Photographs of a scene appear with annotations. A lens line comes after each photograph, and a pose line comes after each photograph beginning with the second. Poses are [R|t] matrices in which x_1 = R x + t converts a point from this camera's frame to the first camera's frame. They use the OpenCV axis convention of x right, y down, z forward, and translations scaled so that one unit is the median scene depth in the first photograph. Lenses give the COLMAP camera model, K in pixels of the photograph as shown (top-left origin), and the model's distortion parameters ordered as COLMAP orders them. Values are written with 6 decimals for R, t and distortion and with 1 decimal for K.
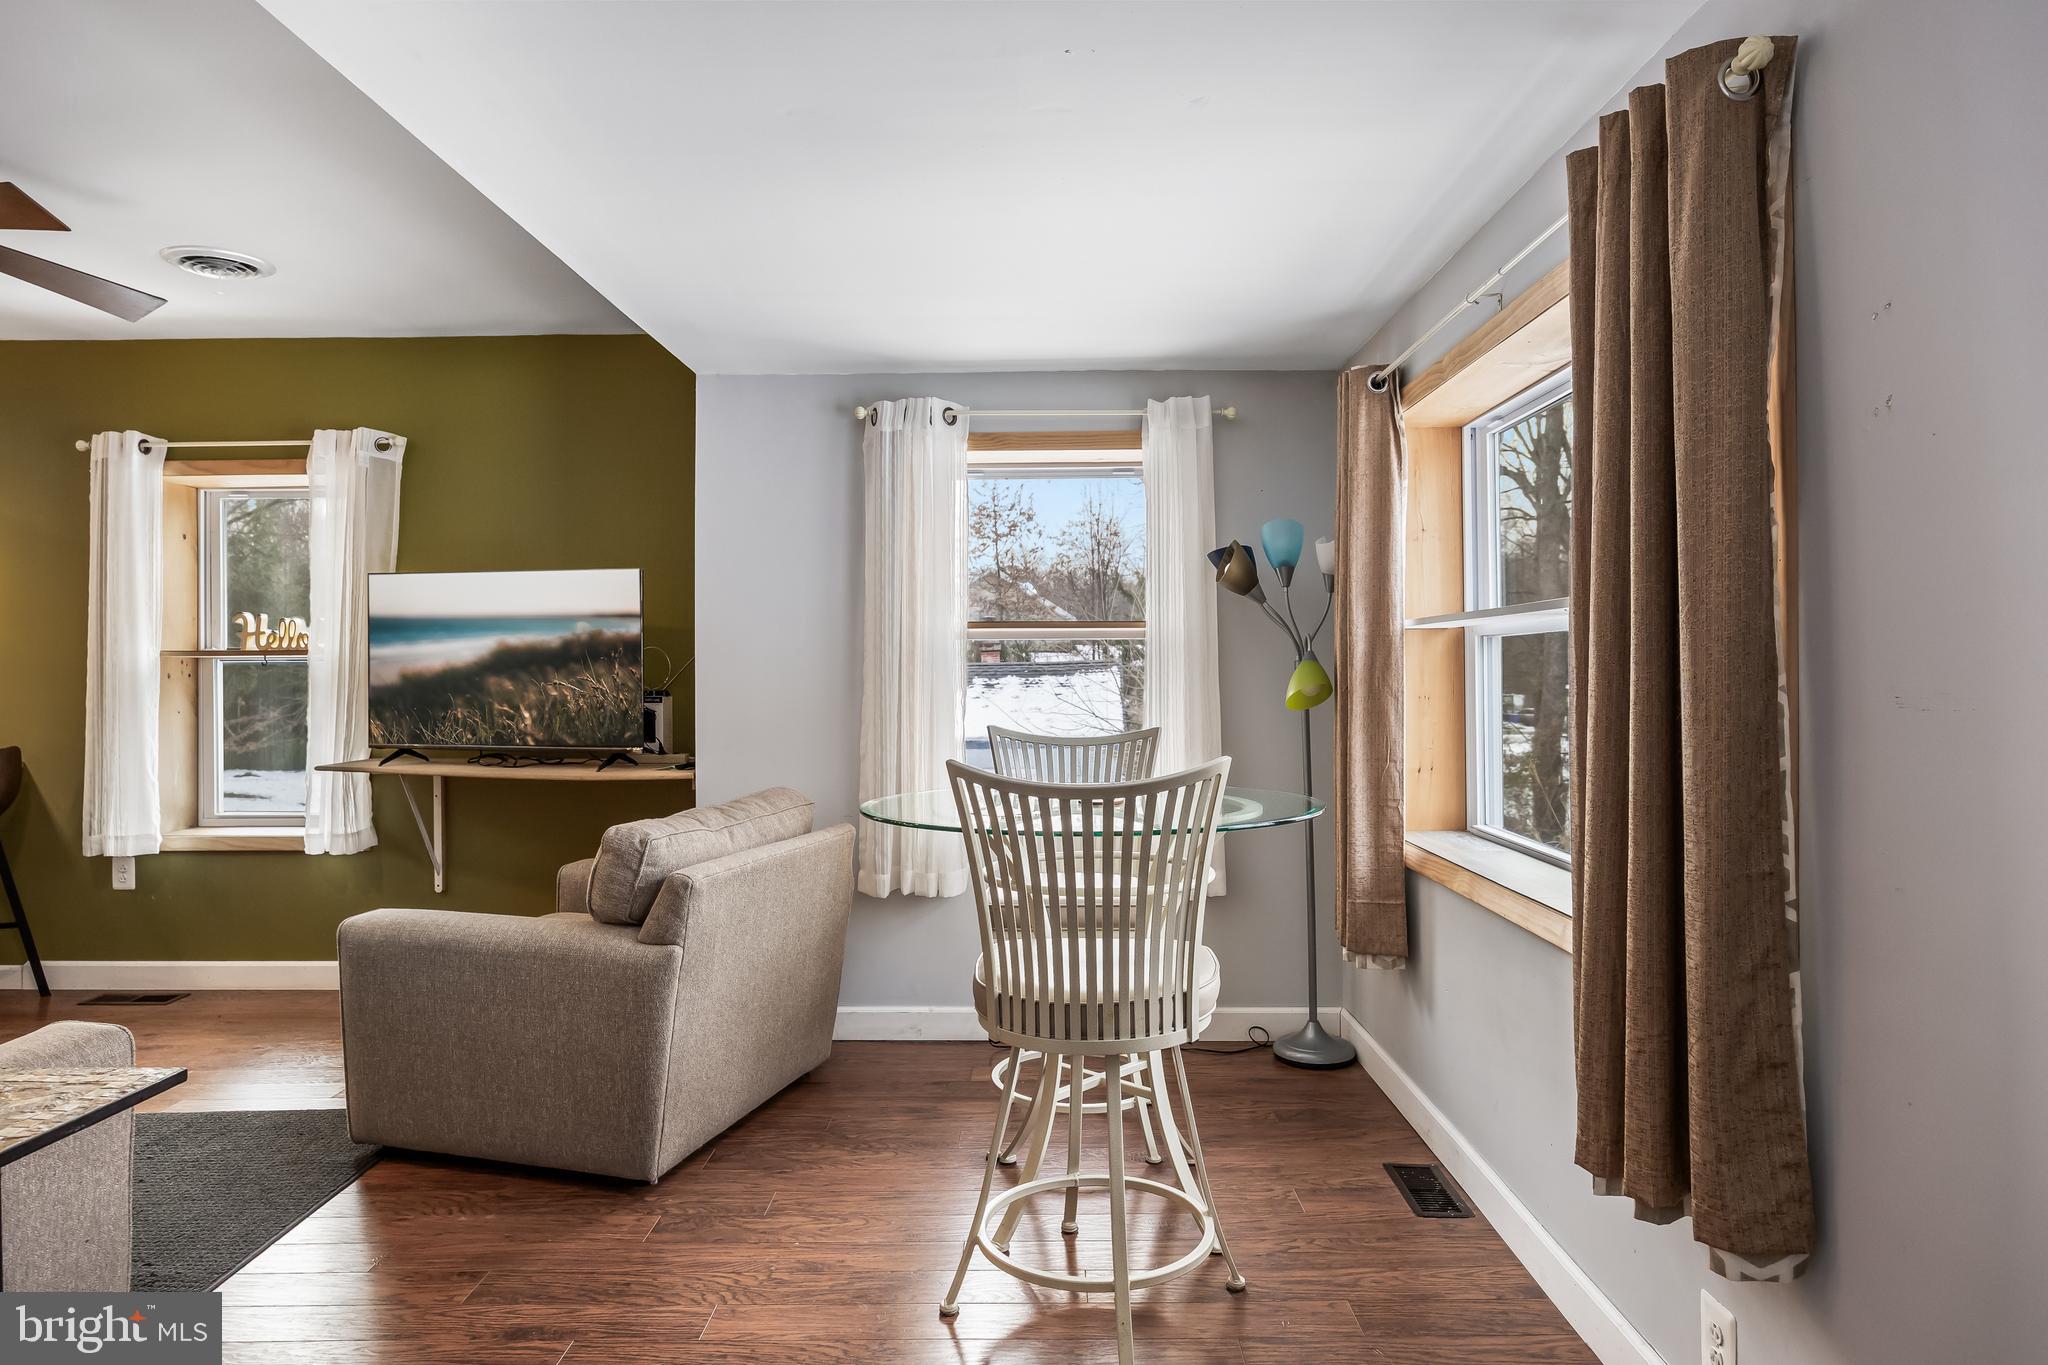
lens RADIAL K [[1219.9, 0, 1023.5], [0, 1219.9, 676.6], [0, 0, 1]] dist [-0.000247, 0.001219]
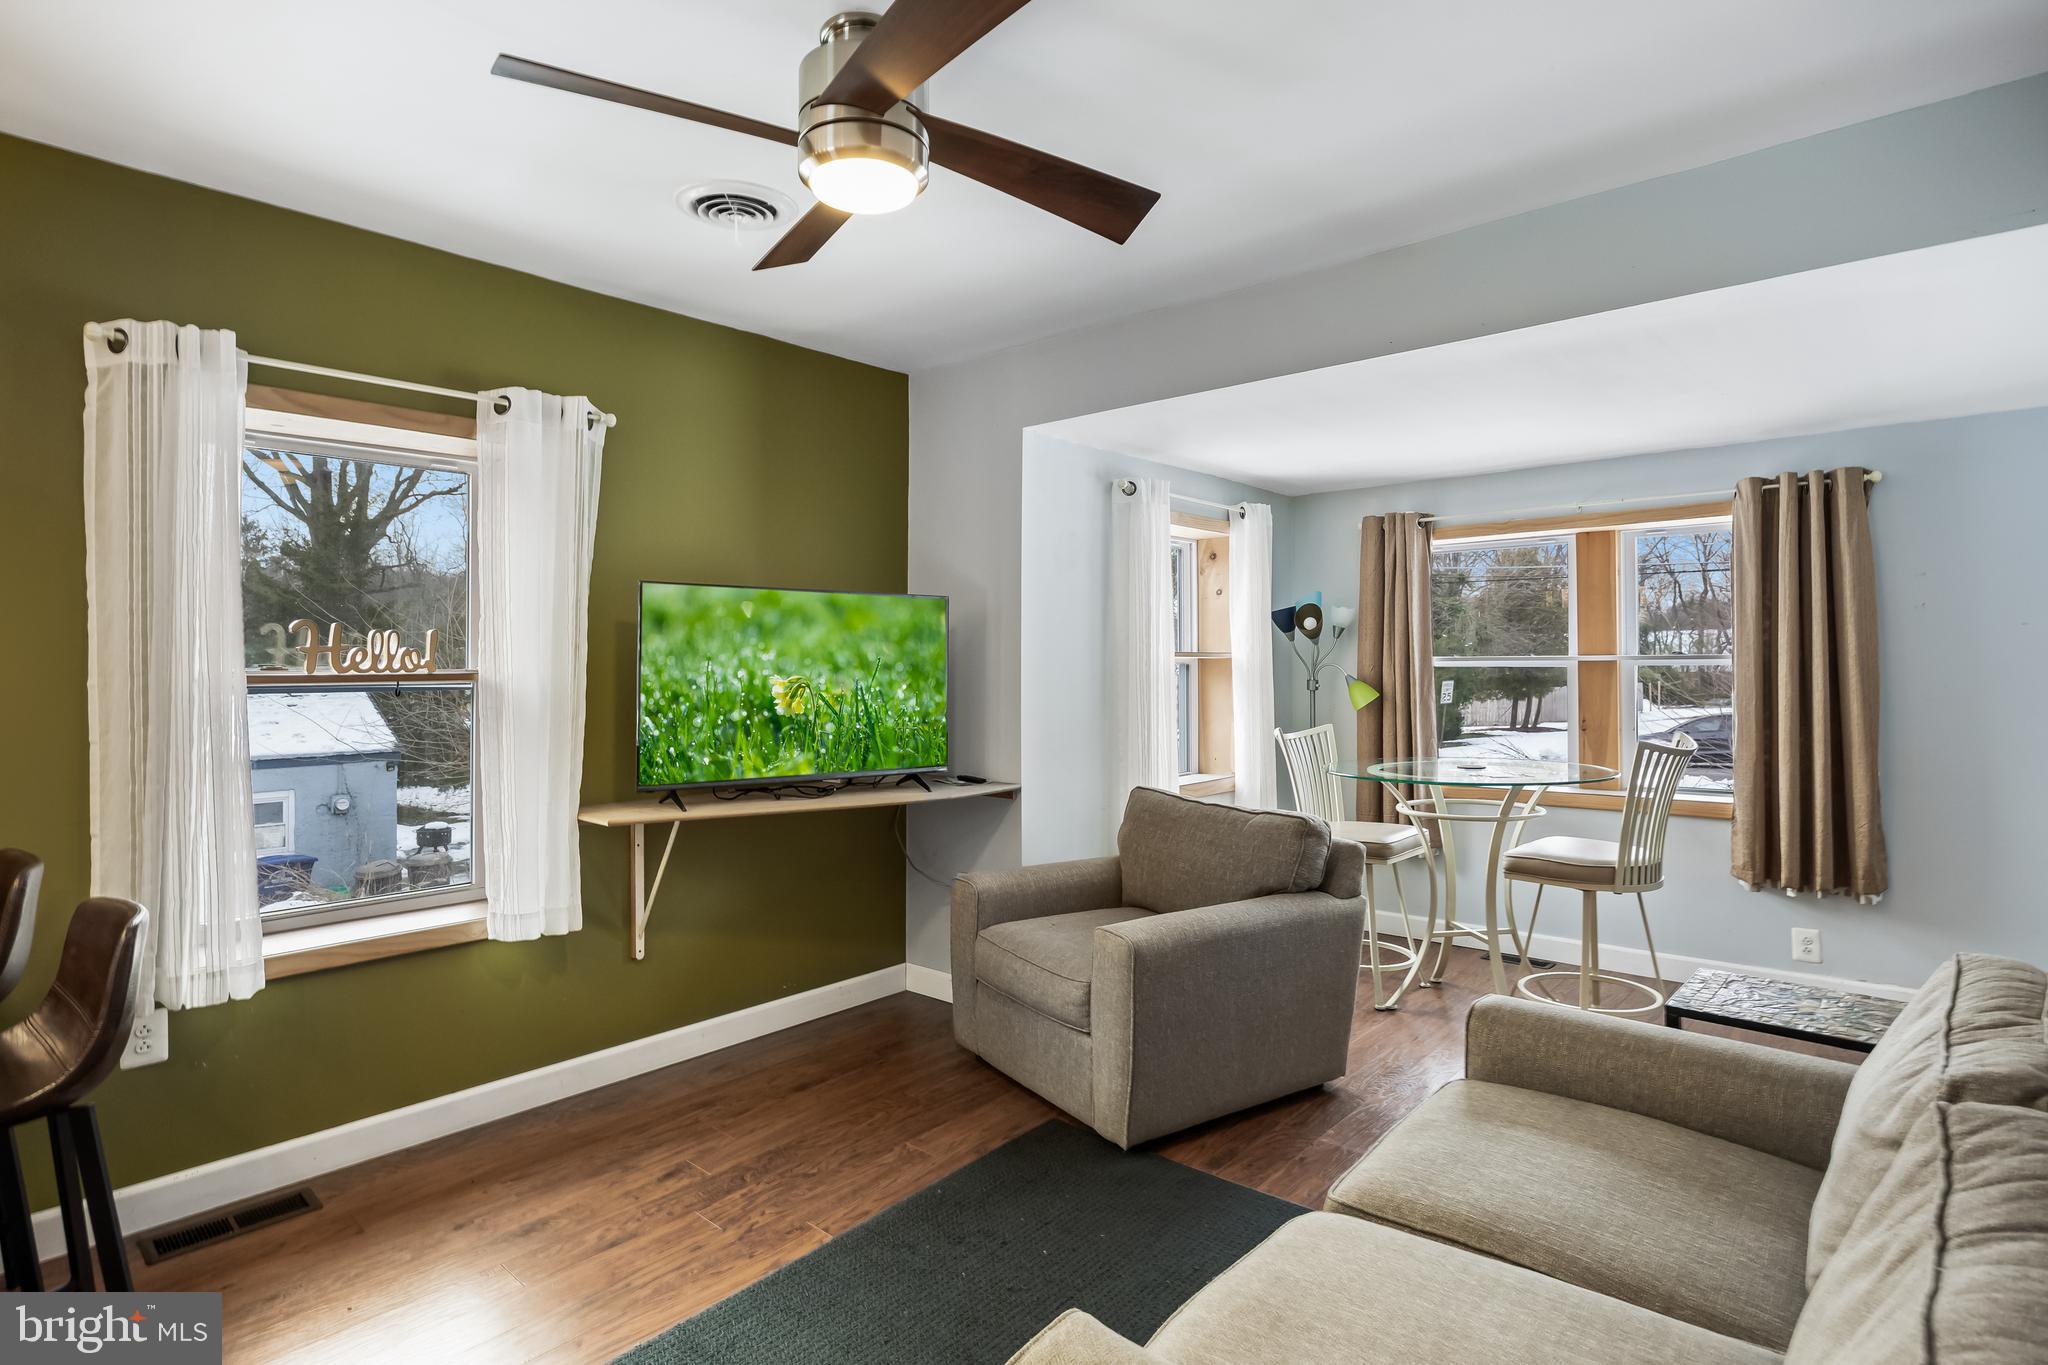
lens RADIAL K [[1088.0, 0, 1024.3], [0, 1088.0, 670.4], [0, 0, 1]] dist [0.001509, 0.000033]
pose [[0.633979, -0.002632, 0.773346, -0.896343], [0.007016, 0.999973, -0.002349, -0.019642], [-0.773318, 0.006915, 0.633980, 0.315507]]
